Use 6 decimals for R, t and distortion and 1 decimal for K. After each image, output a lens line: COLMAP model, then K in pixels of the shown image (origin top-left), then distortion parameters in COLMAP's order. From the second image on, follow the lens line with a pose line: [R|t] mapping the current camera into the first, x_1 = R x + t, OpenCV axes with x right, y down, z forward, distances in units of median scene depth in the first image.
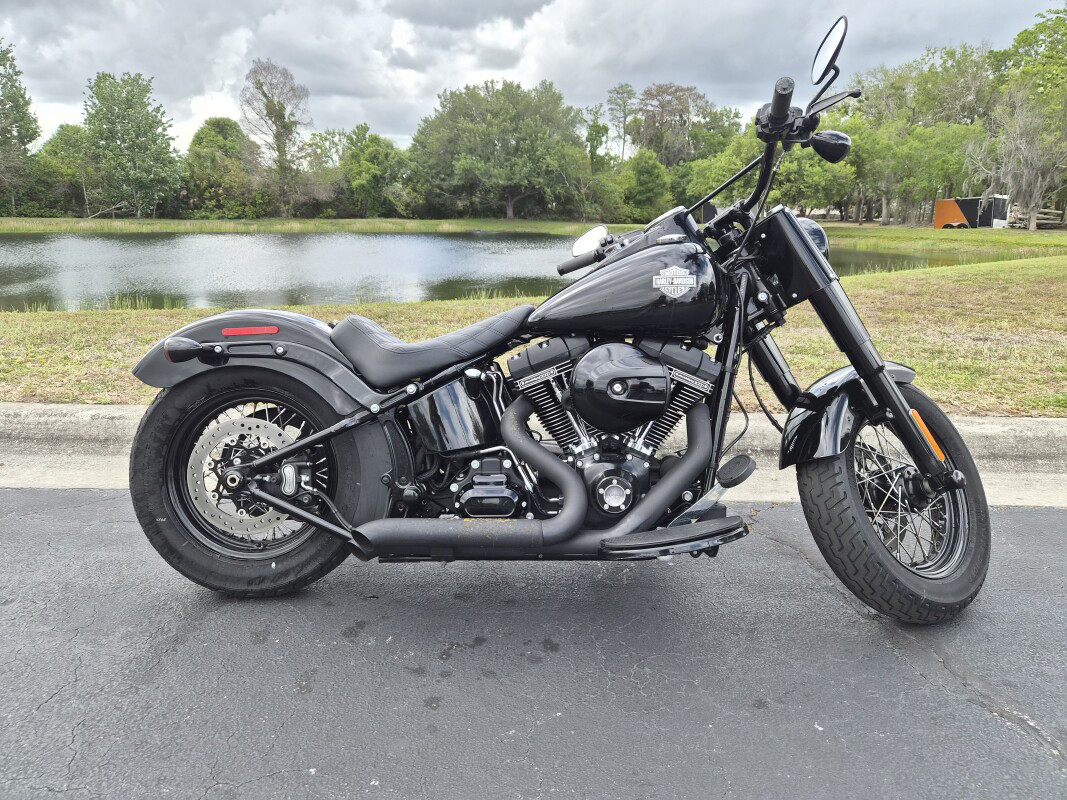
lens RADIAL K [[721.9, 0, 531.4], [0, 721.9, 379.4], [0, 0, 1]] dist [0.050242, -0.048563]
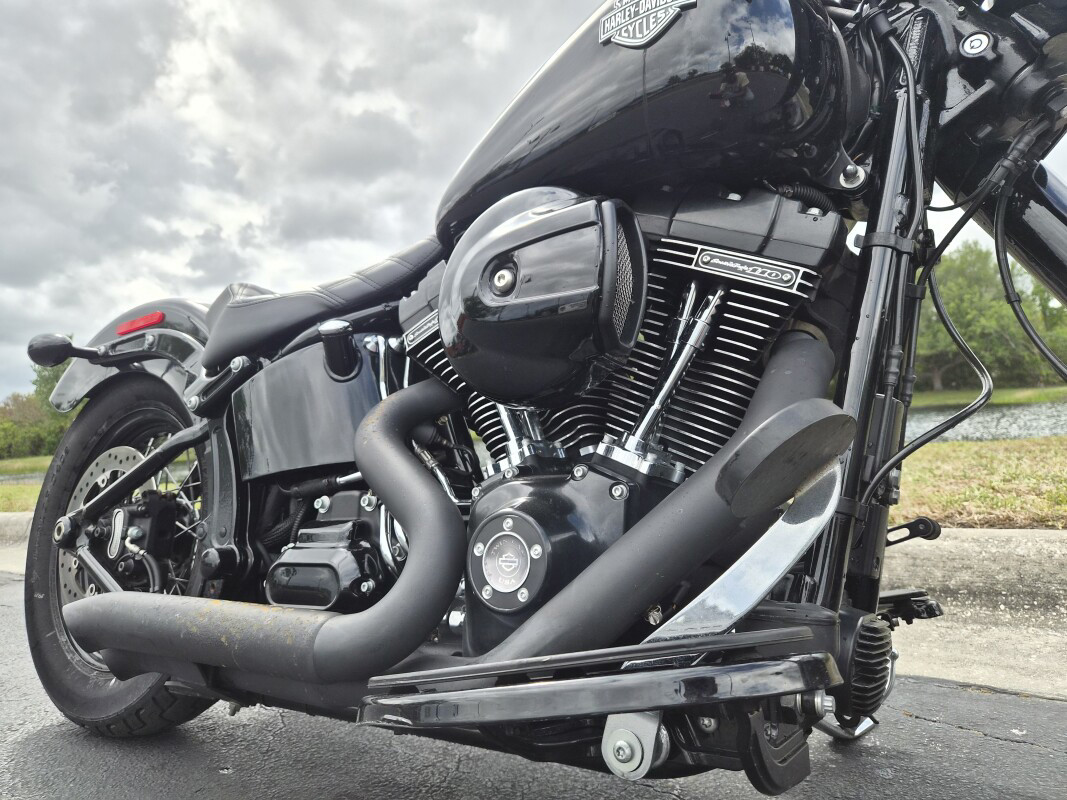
lens RADIAL K [[721.9, 0, 531.4], [0, 721.9, 379.4], [0, 0, 1]] dist [0.050242, -0.048563]
pose [[0.851393, -0.099315, -0.515040, 0.299739], [-0.038176, 0.967575, -0.249684, 0.148131], [0.523137, 0.232241, 0.819995, 0.619572]]
